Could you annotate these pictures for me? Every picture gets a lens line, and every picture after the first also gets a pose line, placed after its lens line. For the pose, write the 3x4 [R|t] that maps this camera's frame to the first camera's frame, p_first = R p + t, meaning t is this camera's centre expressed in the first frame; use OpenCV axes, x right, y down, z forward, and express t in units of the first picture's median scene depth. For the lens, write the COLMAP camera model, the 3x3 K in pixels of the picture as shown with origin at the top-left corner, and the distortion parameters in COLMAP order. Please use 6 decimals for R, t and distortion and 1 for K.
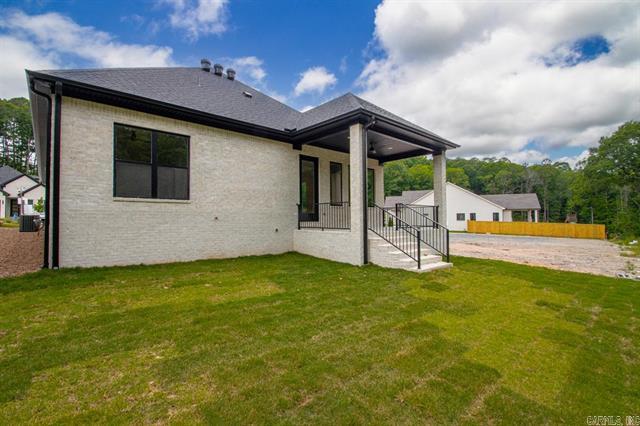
lens RADIAL K [[296.7, 0, 308.4], [0, 296.7, 206.3], [0, 0, 1]] dist [-0.002257, -0.000874]
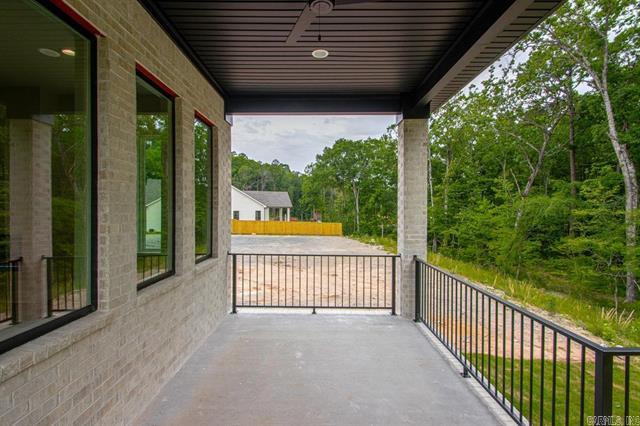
lens RADIAL K [[301.7, 0, 311.6], [0, 301.7, 209.0], [0, 0, 1]] dist [0.001208, -0.000201]
pose [[0.654243, 0.002016, 0.756282, 0.019567], [-0.037731, 0.998838, 0.029977, -0.018277], [-0.755343, -0.048147, 0.653559, 0.236127]]
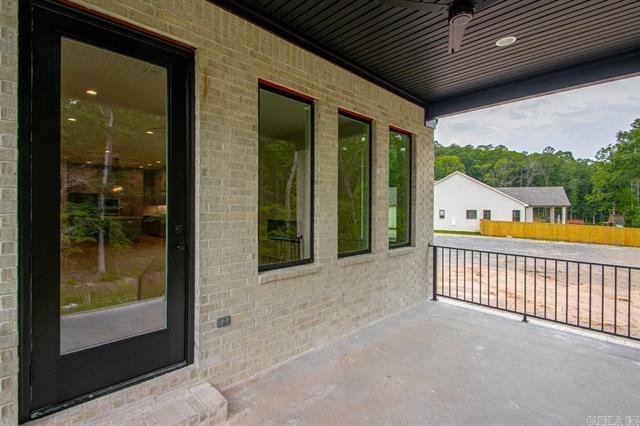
lens RADIAL K [[296.7, 0, 308.4], [0, 296.7, 206.3], [0, 0, 1]] dist [-0.002257, -0.000874]
pose [[0.998789, 0.006656, 0.048741, 0.027874], [-0.008757, 0.999035, 0.043030, -0.018058], [-0.048407, -0.043404, 0.997884, 0.214377]]
